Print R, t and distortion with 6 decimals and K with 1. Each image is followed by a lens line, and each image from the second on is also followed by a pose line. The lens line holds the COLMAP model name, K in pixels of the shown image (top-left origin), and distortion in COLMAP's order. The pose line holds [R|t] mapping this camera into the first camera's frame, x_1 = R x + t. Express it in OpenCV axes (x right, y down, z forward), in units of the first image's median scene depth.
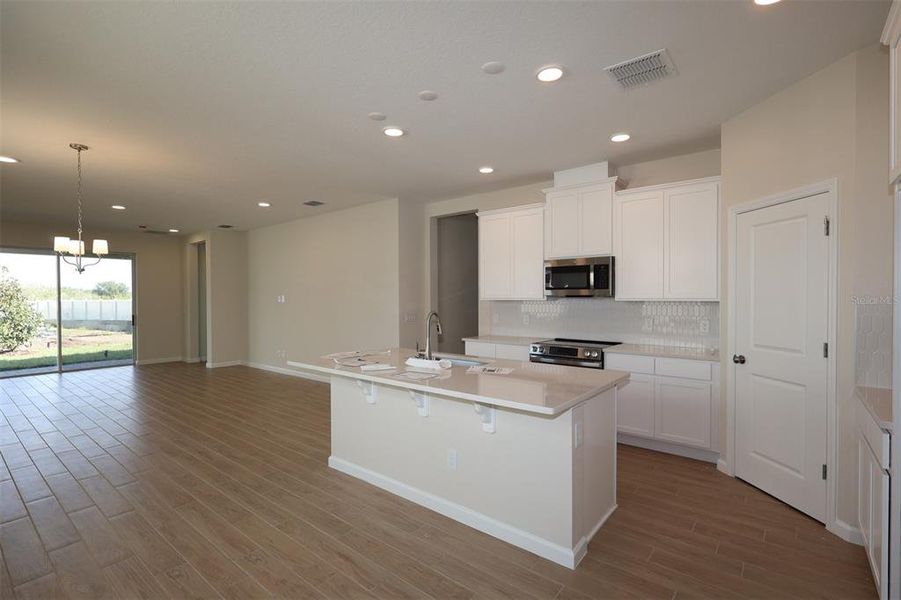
lens RADIAL K [[419.8, 0, 451.7], [0, 419.8, 301.5], [0, 0, 1]] dist [-0.001447, -0.000412]
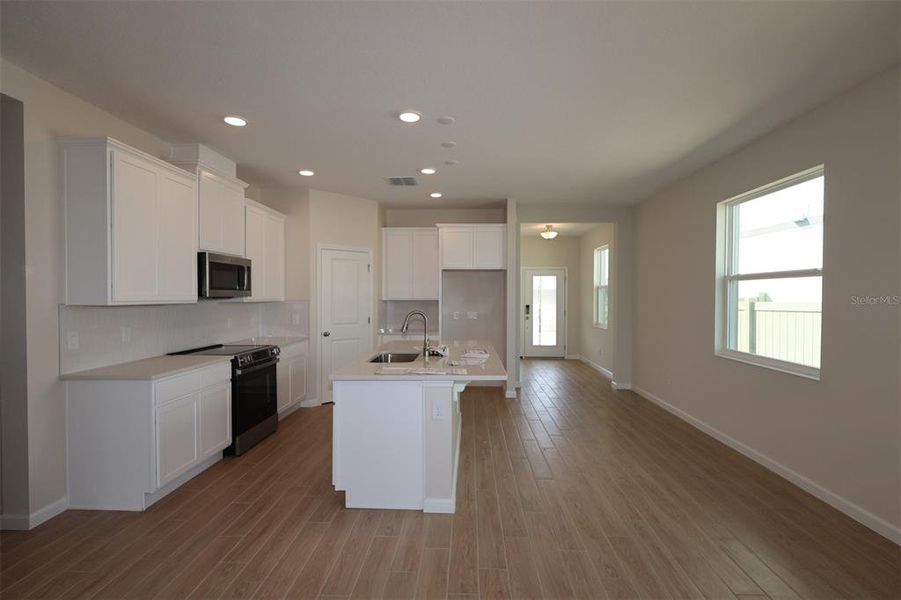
lens RADIAL K [[419.8, 0, 451.7], [0, 419.8, 301.5], [0, 0, 1]] dist [-0.001447, -0.000412]
pose [[-0.593527, -0.008706, 0.804767, -0.731000], [0.008876, 0.999810, 0.017362, -0.015125], [-0.804765, 0.017448, -0.593337, 1.161351]]
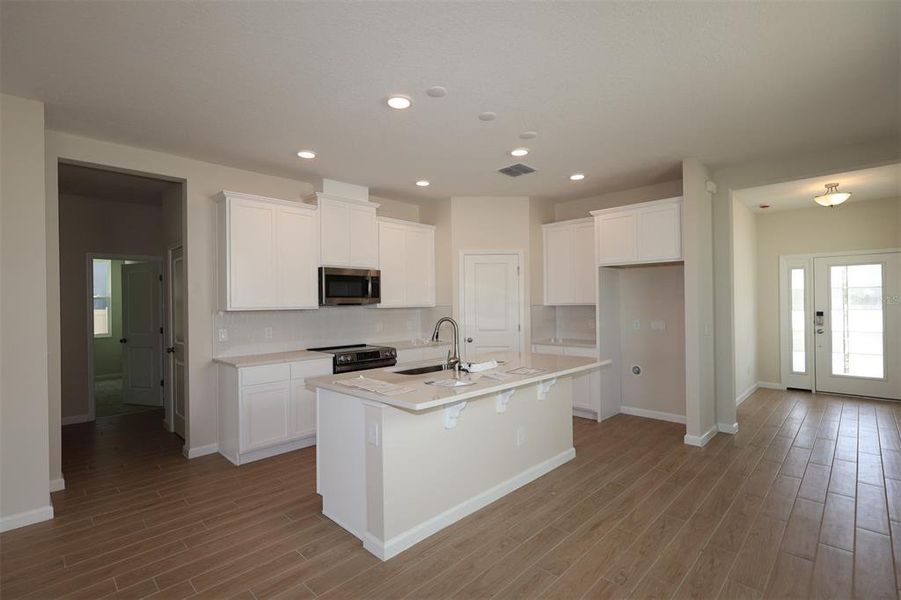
lens RADIAL K [[419.8, 0, 451.7], [0, 419.8, 301.5], [0, 0, 1]] dist [-0.001447, -0.000412]
pose [[0.097081, 0.006486, 0.995255, -0.743253], [0.022152, 0.999717, -0.008675, -0.004329], [-0.995030, 0.022889, 0.096910, 0.651610]]
